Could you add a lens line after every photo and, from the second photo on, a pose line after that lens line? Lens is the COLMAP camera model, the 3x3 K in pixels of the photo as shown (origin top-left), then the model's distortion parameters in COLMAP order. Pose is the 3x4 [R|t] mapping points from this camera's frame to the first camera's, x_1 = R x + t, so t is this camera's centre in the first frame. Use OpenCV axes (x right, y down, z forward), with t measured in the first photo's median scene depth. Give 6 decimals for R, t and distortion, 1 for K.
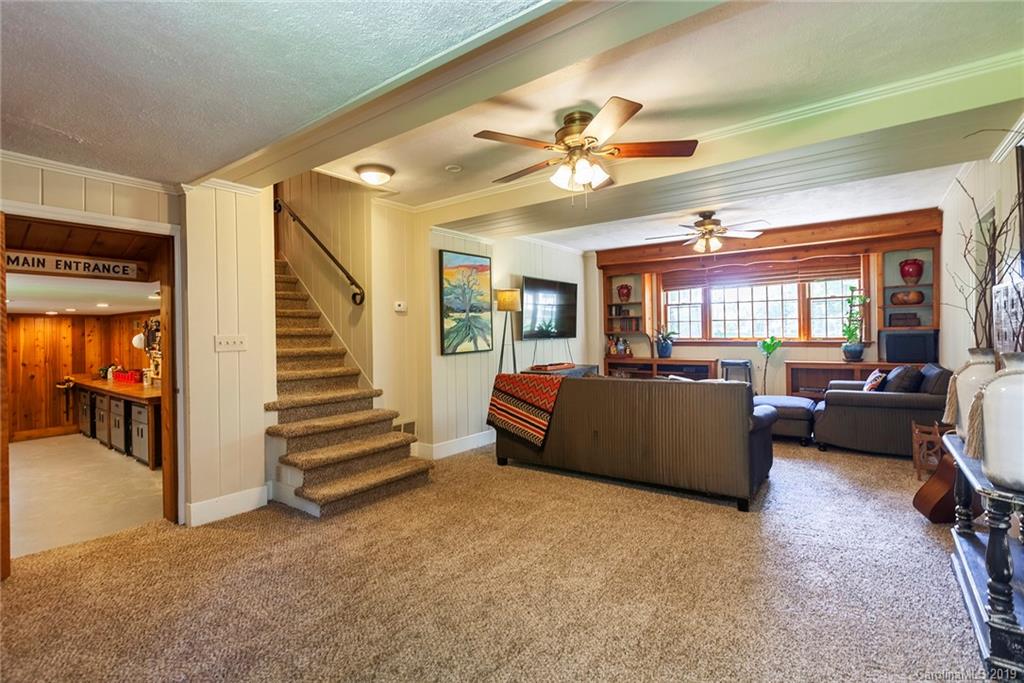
lens RADIAL K [[464.0, 0, 514.2], [0, 464.0, 342.8], [0, 0, 1]] dist [0.000888, 0.000667]
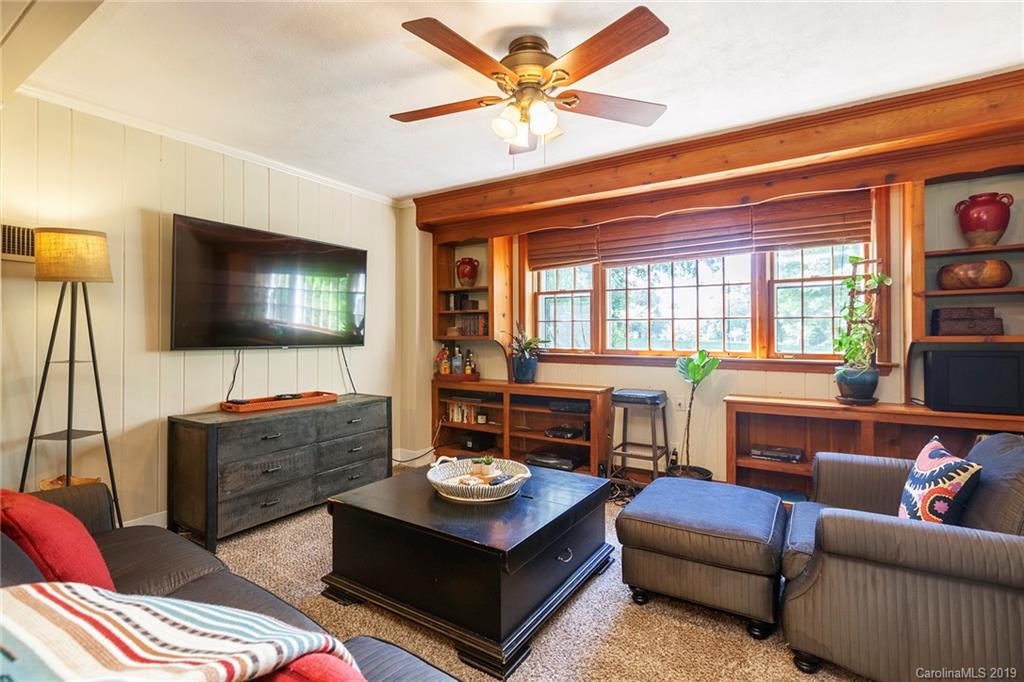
lens RADIAL K [[464.0, 0, 489.1], [0, 464.0, 342.9], [0, 0, 1]] dist [0.000888, 0.000667]
pose [[0.999585, 0.016137, 0.023869, 0.293283], [-0.015966, 0.999846, -0.007338, -0.013590], [-0.023984, 0.006954, 0.999688, 0.465586]]
